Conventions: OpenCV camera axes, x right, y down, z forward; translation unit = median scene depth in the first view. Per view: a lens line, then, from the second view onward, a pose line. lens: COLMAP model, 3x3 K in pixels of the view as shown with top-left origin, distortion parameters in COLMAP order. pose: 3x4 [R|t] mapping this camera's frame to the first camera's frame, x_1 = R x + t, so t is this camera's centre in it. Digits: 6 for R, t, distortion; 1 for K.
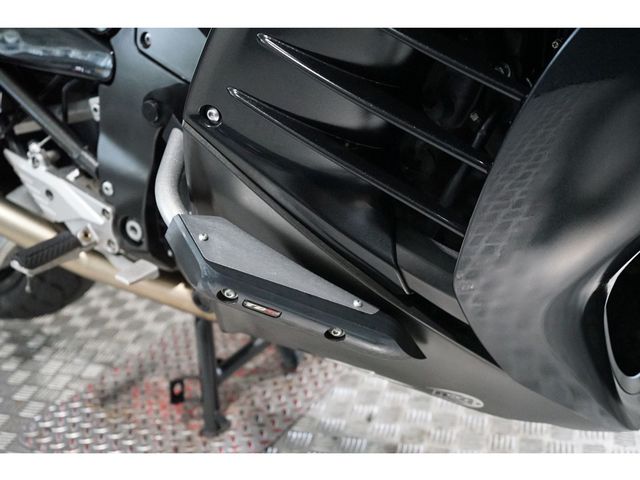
lens RADIAL K [[846.6, 0, 319.4], [0, 846.6, 241.1], [0, 0, 1]] dist [0.004644, 0.000000]
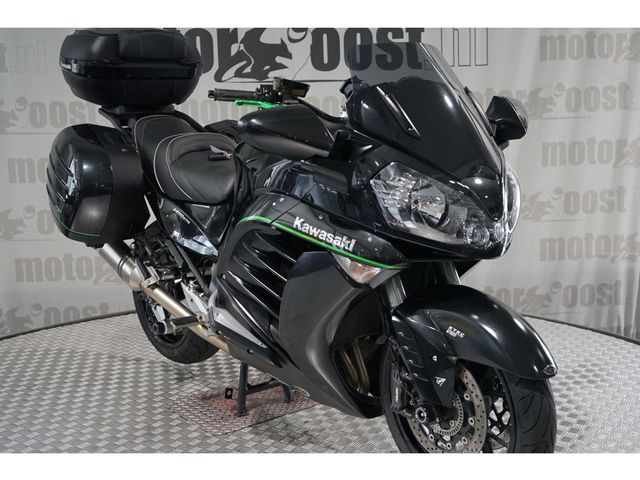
lens RADIAL K [[846.6, 0, 320.7], [0, 846.6, 238.7], [0, 0, 1]] dist [0.004644, 0.000000]
pose [[0.944950, 0.122988, -0.303222, 0.824314], [-0.185965, 0.964325, -0.188398, 0.177803], [0.269234, 0.234416, 0.934110, -1.377353]]
